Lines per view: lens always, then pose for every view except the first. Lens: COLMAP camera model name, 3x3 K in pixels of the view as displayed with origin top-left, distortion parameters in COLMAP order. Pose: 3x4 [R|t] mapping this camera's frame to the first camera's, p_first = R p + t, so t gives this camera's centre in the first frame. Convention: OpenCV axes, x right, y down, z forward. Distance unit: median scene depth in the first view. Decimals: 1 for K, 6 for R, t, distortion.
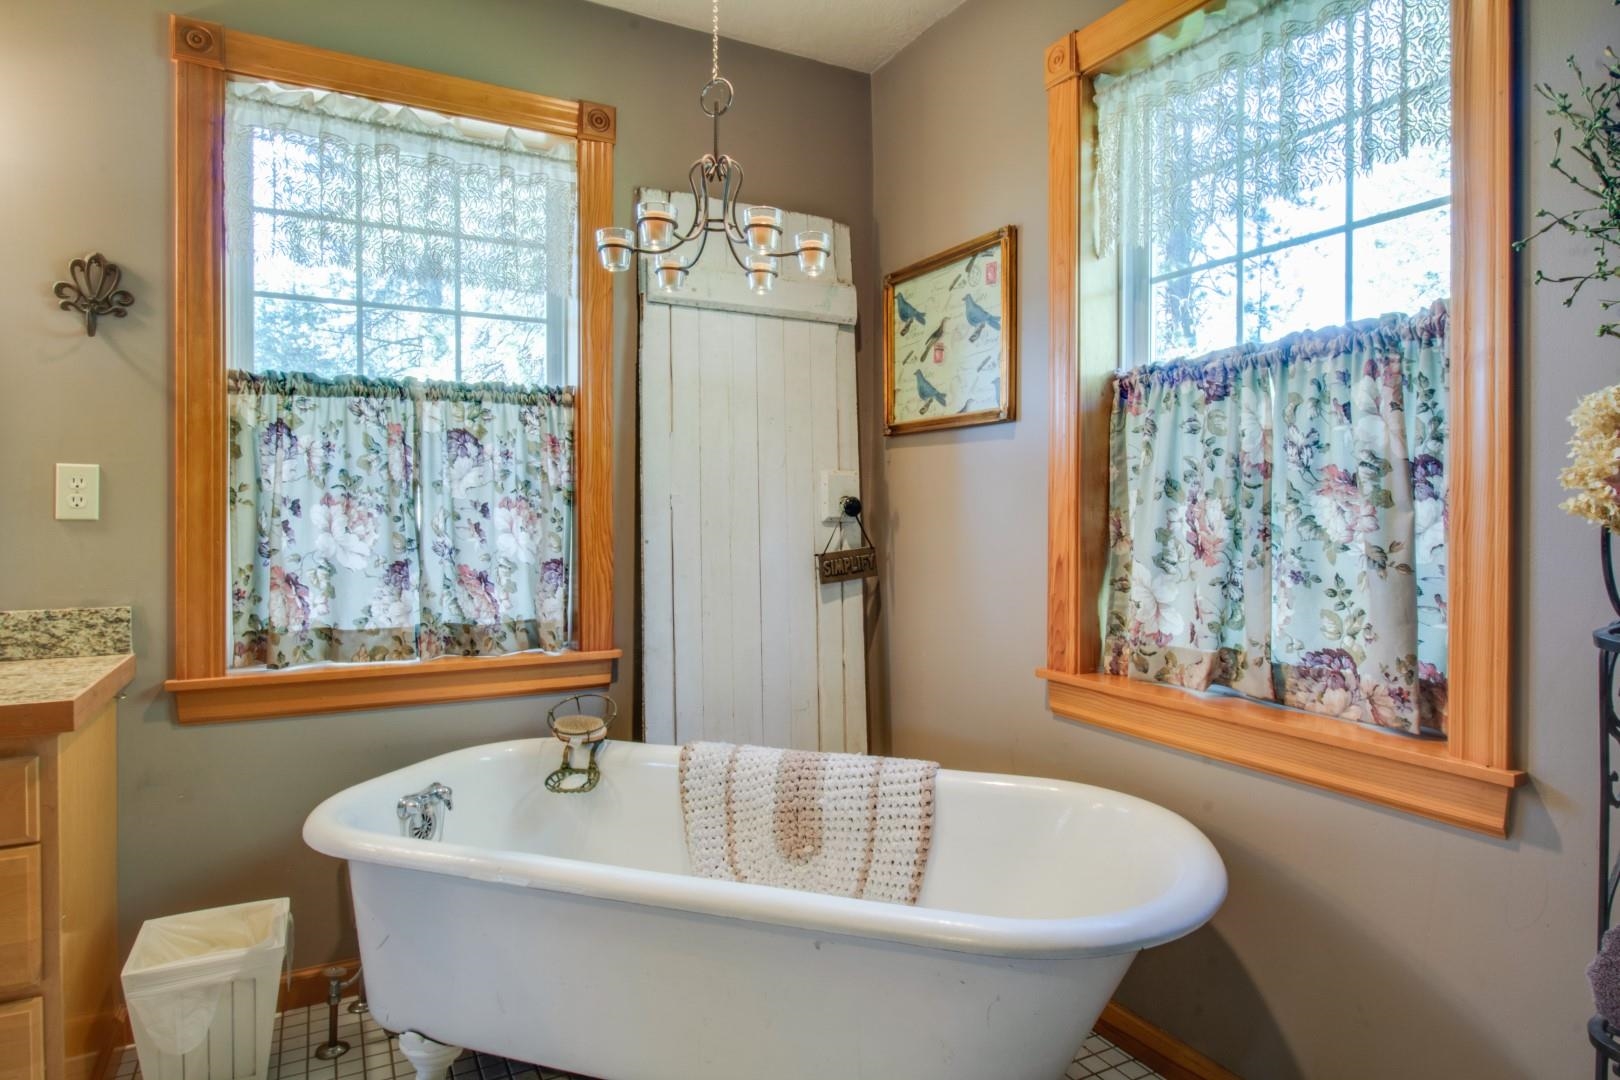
lens RADIAL K [[913.6, 0, 808.3], [0, 913.6, 526.4], [0, 0, 1]] dist [0.004005, 0.000690]
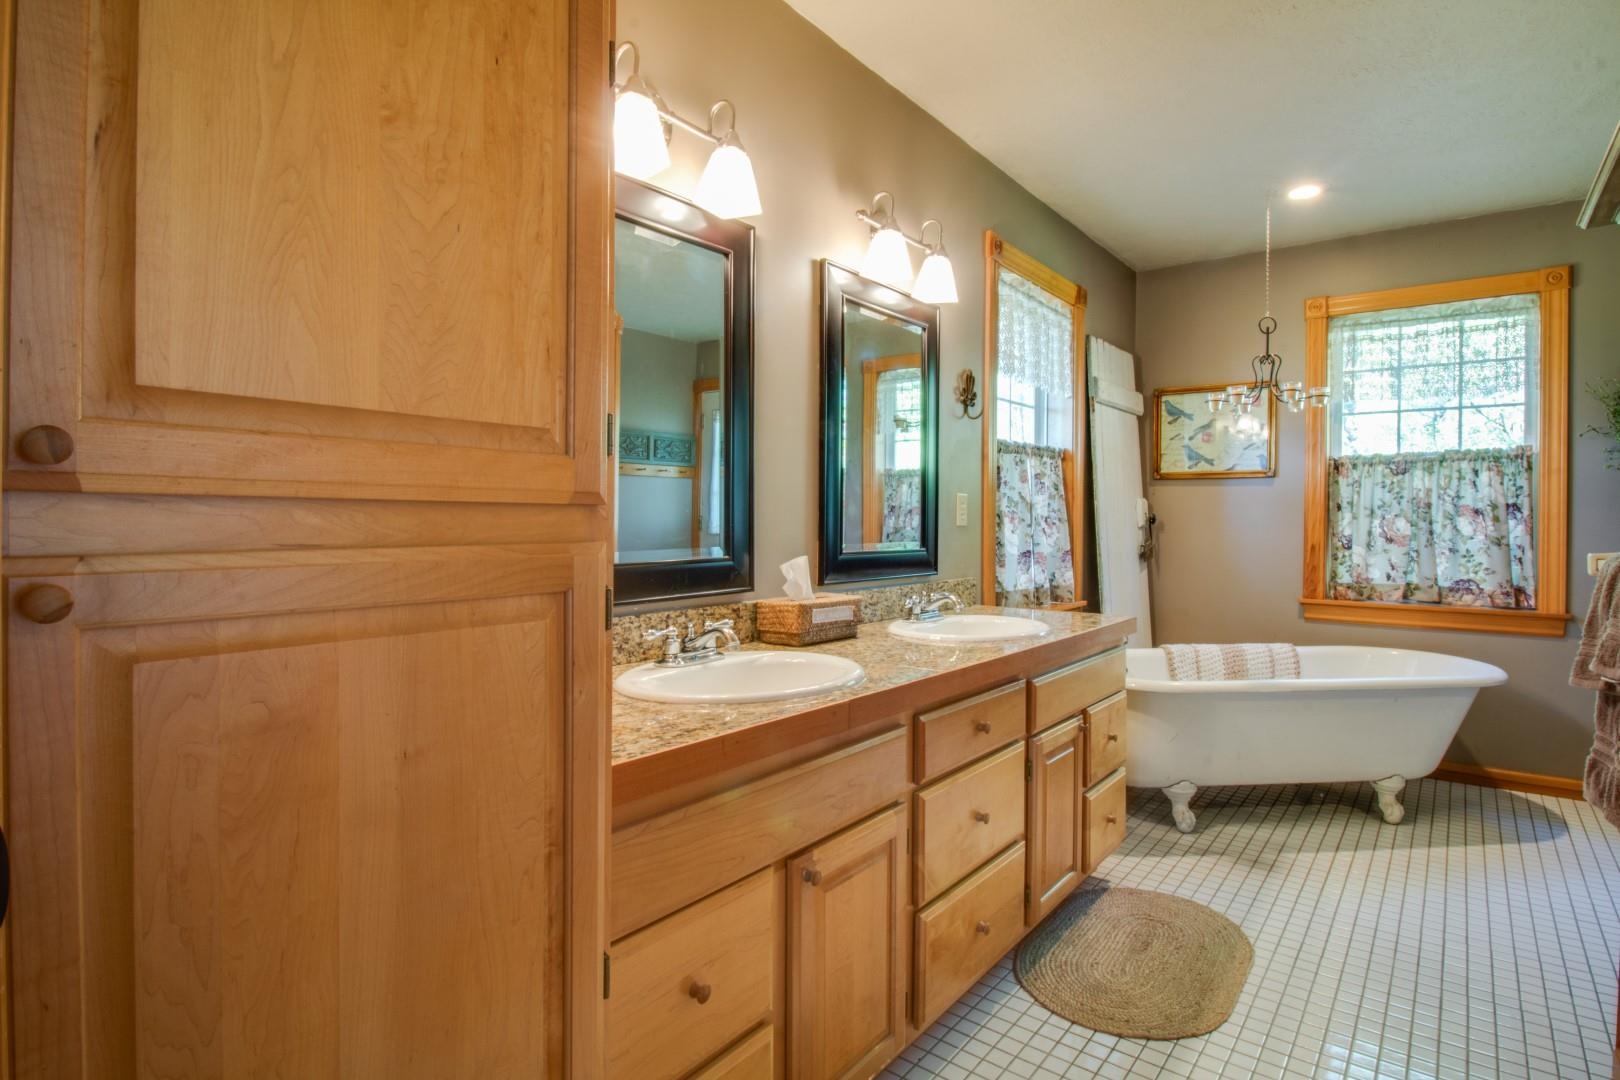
lens RADIAL K [[814.9, 0, 815.1], [0, 814.9, 530.2], [0, 0, 1]] dist [-0.003692, -0.003682]
pose [[0.917870, -0.000928, 0.396880, -1.789571], [0.000846, 1.000000, 0.000380, -0.000588], [-0.396880, -0.000013, 0.917870, -0.301296]]
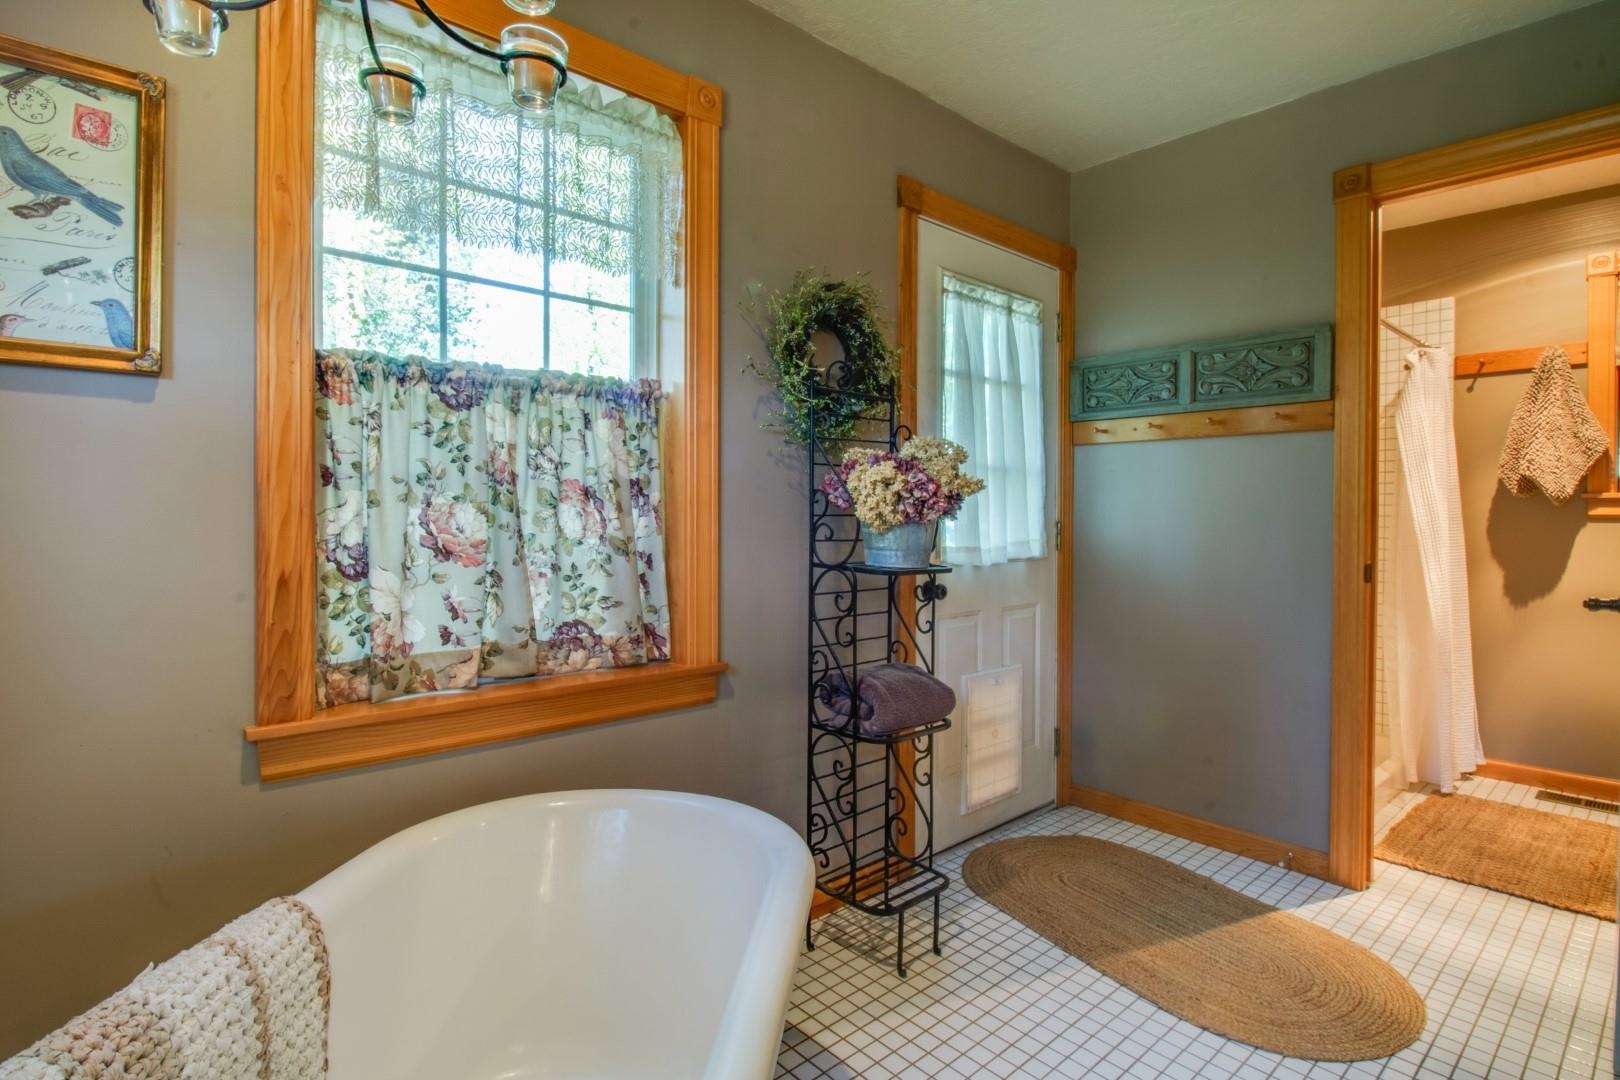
lens RADIAL K [[814.9, 0, 852.1], [0, 814.9, 518.8], [0, 0, 1]] dist [-0.003692, -0.003682]
pose [[-0.266058, -0.007212, 0.963930, -0.602845], [0.008574, 0.999915, 0.009847, -0.017863], [-0.963919, 0.010885, -0.265974, 0.856813]]
